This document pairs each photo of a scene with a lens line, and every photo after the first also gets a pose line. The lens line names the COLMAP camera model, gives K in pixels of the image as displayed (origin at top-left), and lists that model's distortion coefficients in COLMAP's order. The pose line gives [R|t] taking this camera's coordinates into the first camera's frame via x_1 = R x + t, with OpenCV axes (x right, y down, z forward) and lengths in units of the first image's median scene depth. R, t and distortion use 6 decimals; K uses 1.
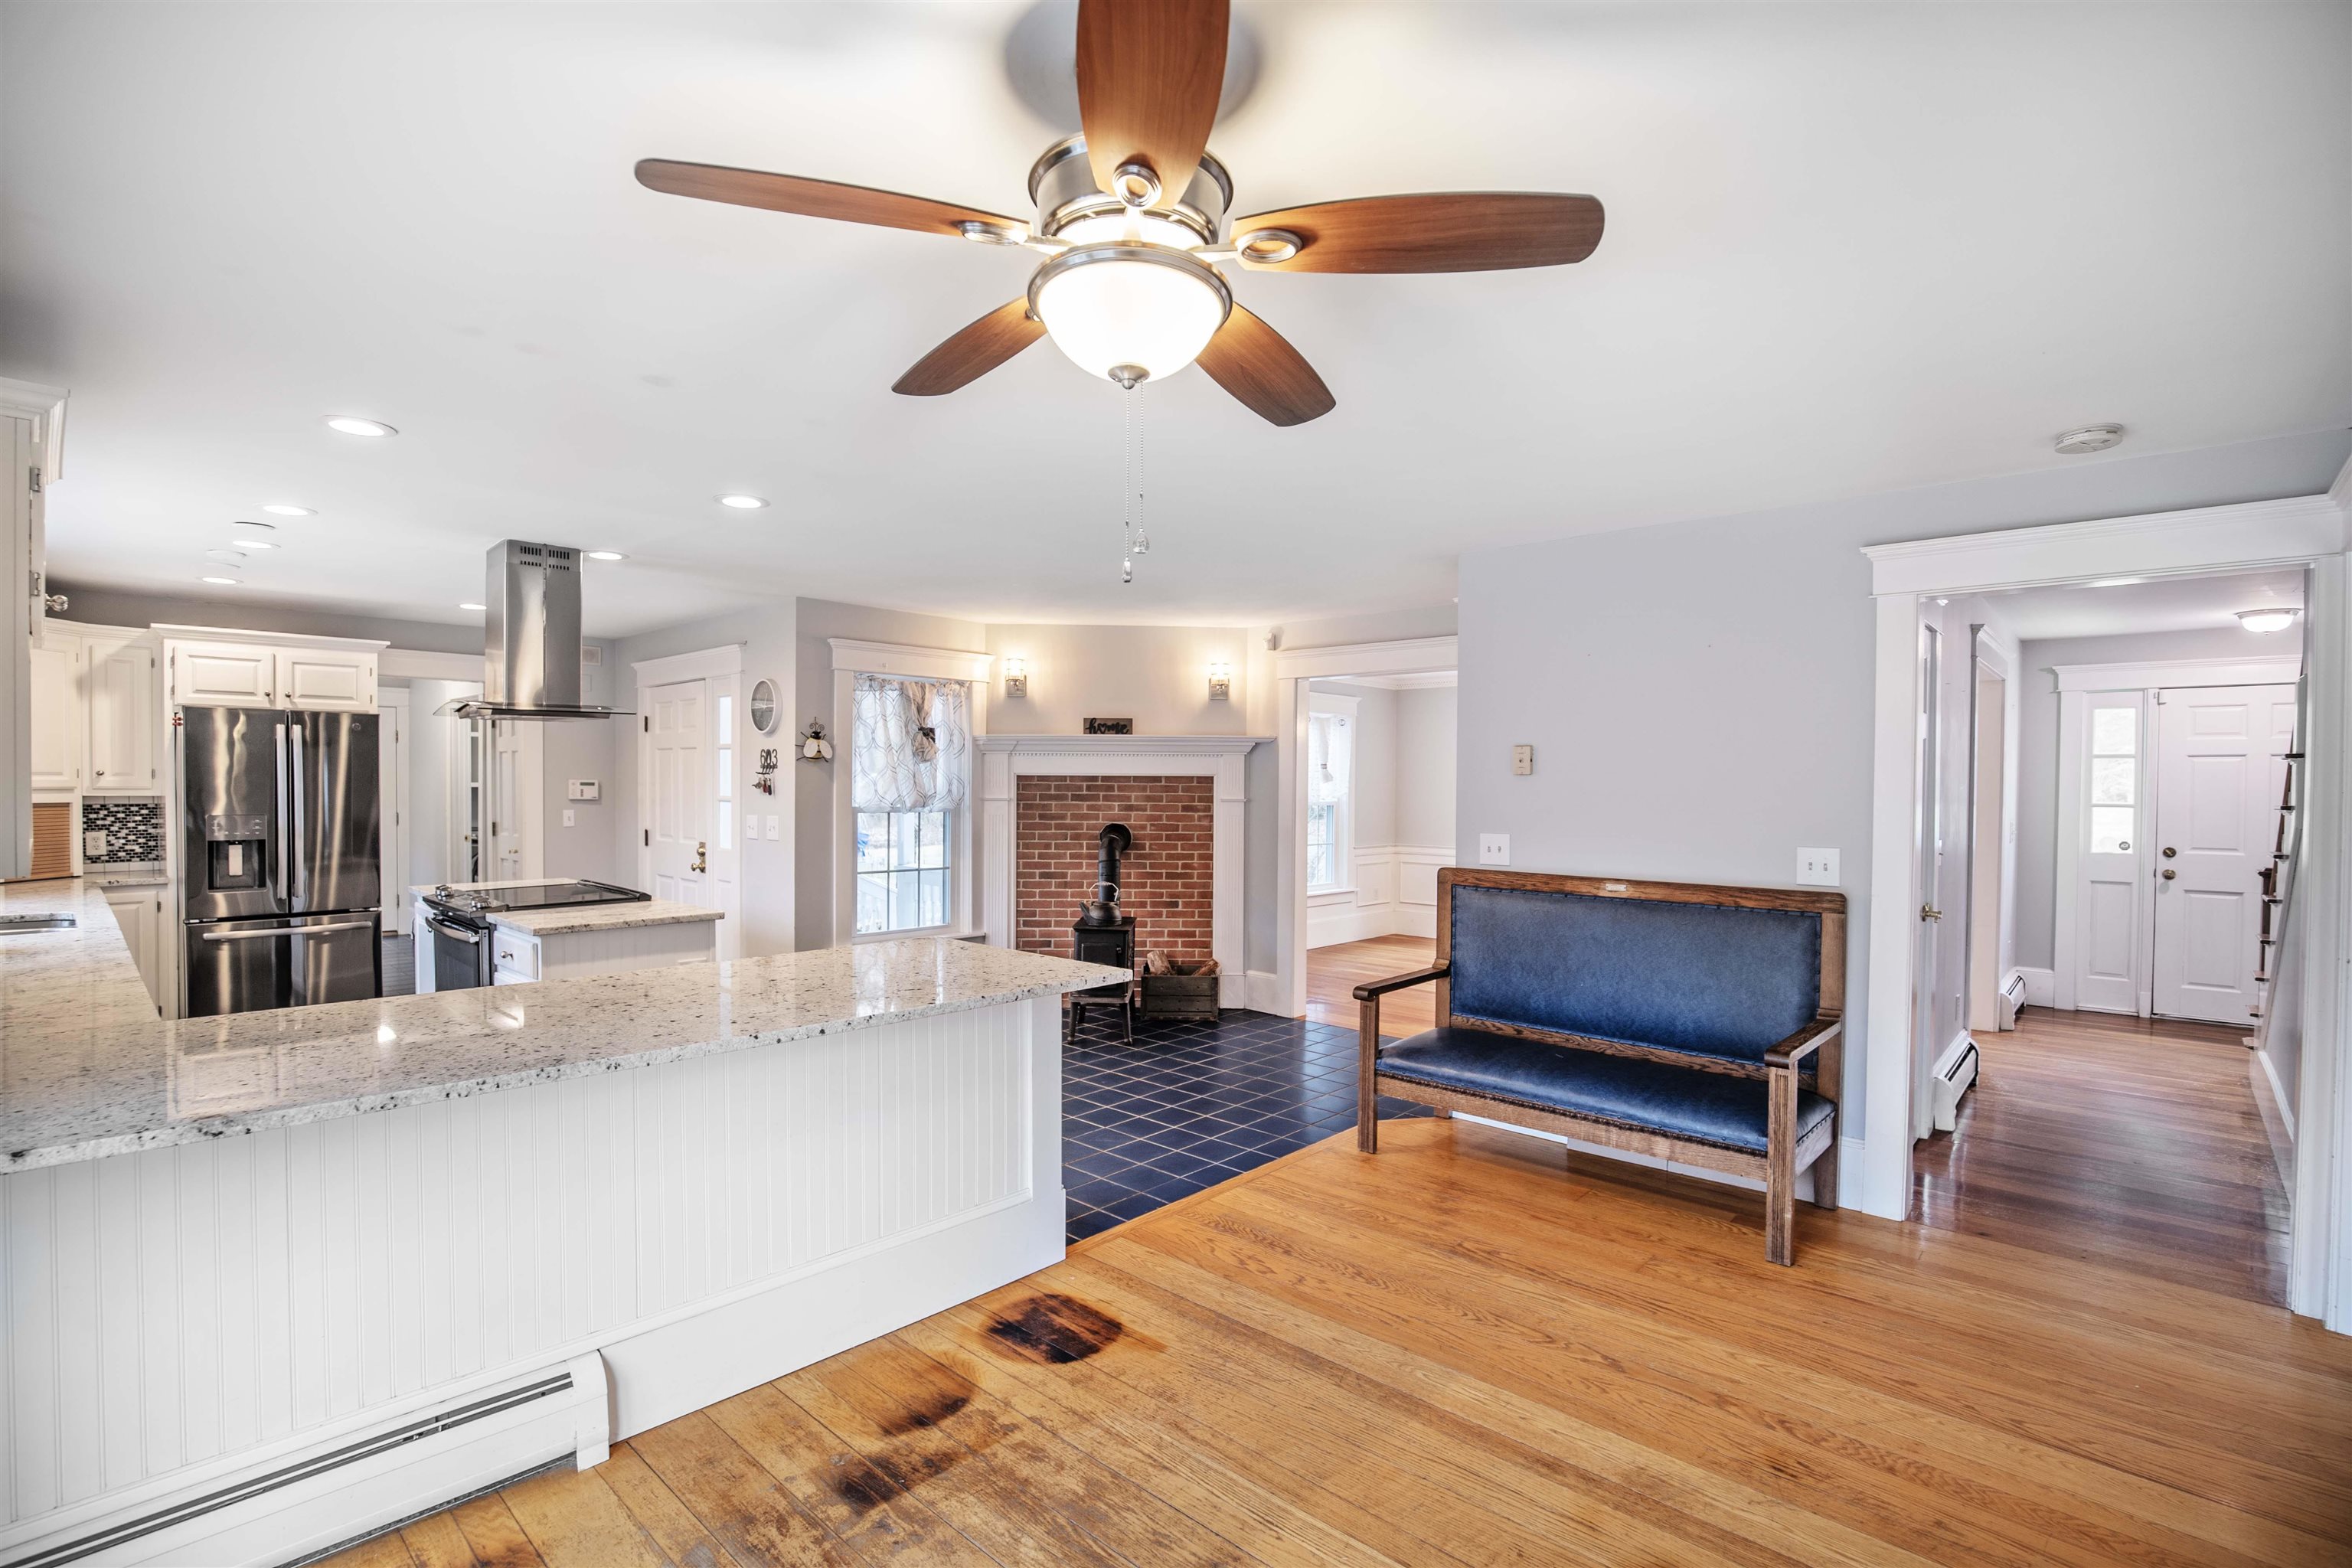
lens RADIAL K [[1102.2, 0, 1144.8], [0, 1102.2, 796.3], [0, 0, 1]] dist [-0.024540, 0.000180]
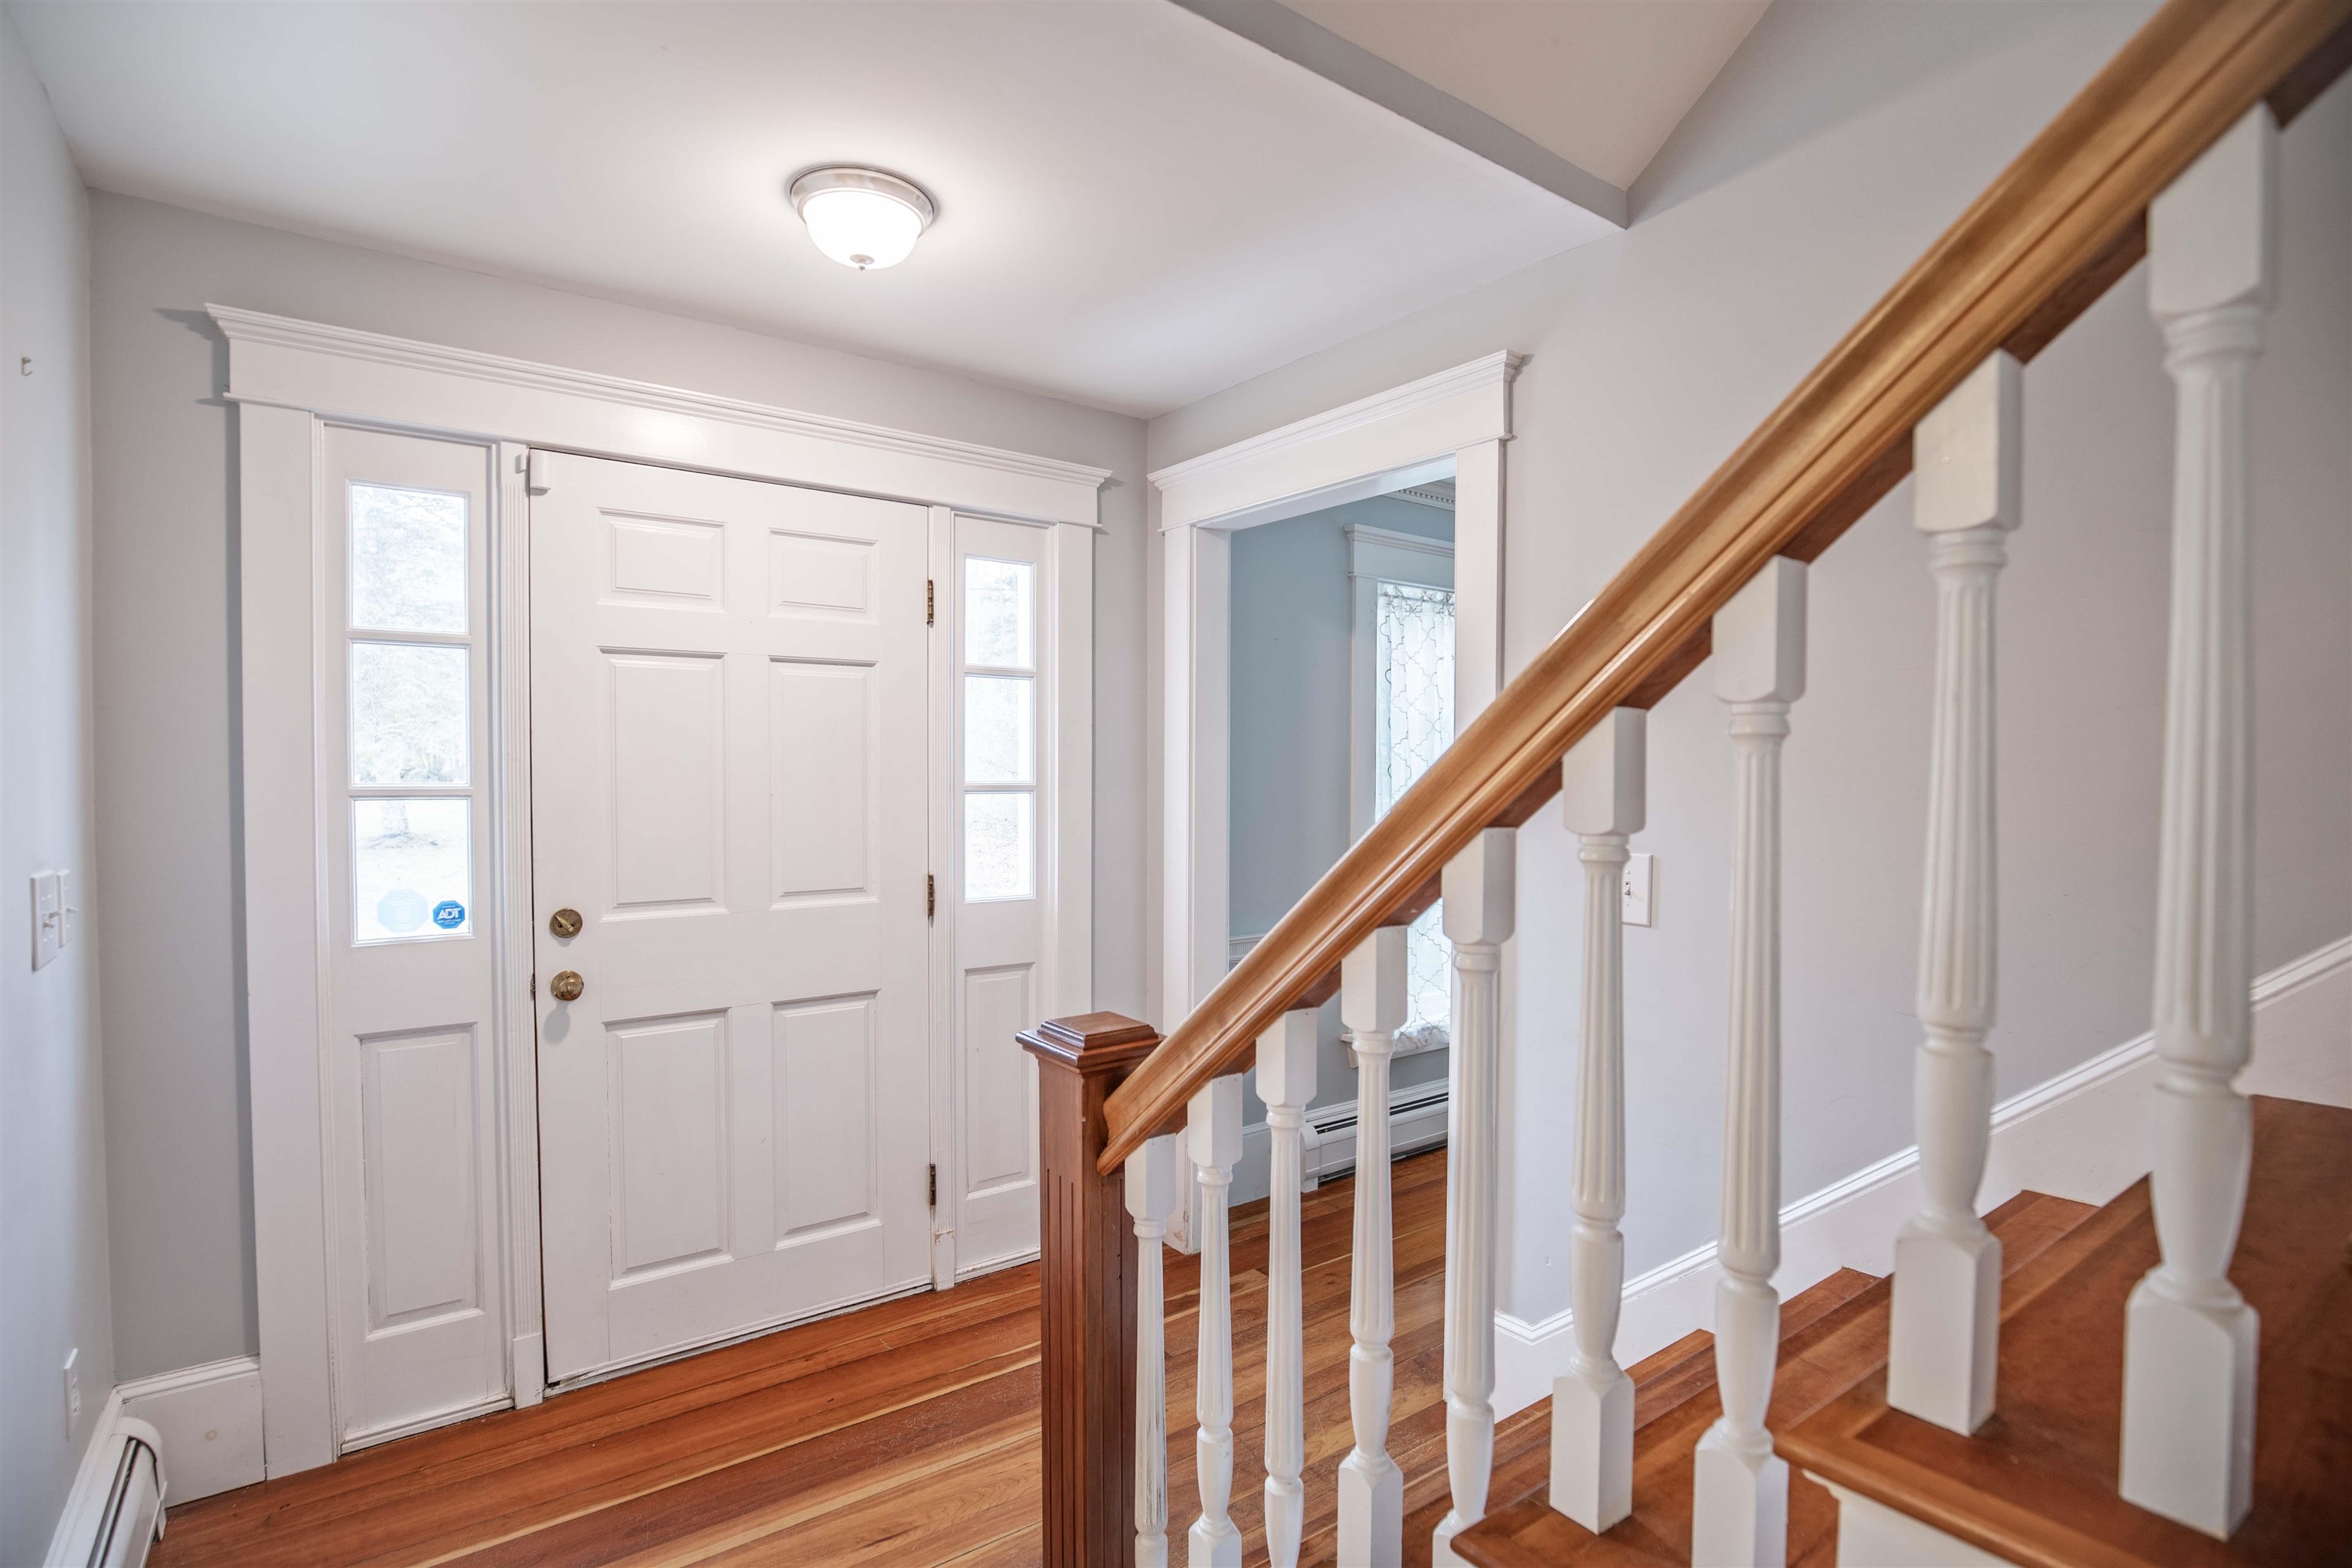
lens RADIAL K [[1102.2, 0, 1144.8], [0, 1102.2, 796.3], [0, 0, 1]] dist [-0.024540, 0.000180]
pose [[0.192141, -0.036567, 0.980686, 0.628569], [0.014422, 0.999303, 0.034435, 0.001115], [-0.981261, 0.007527, 0.192535, 0.734315]]
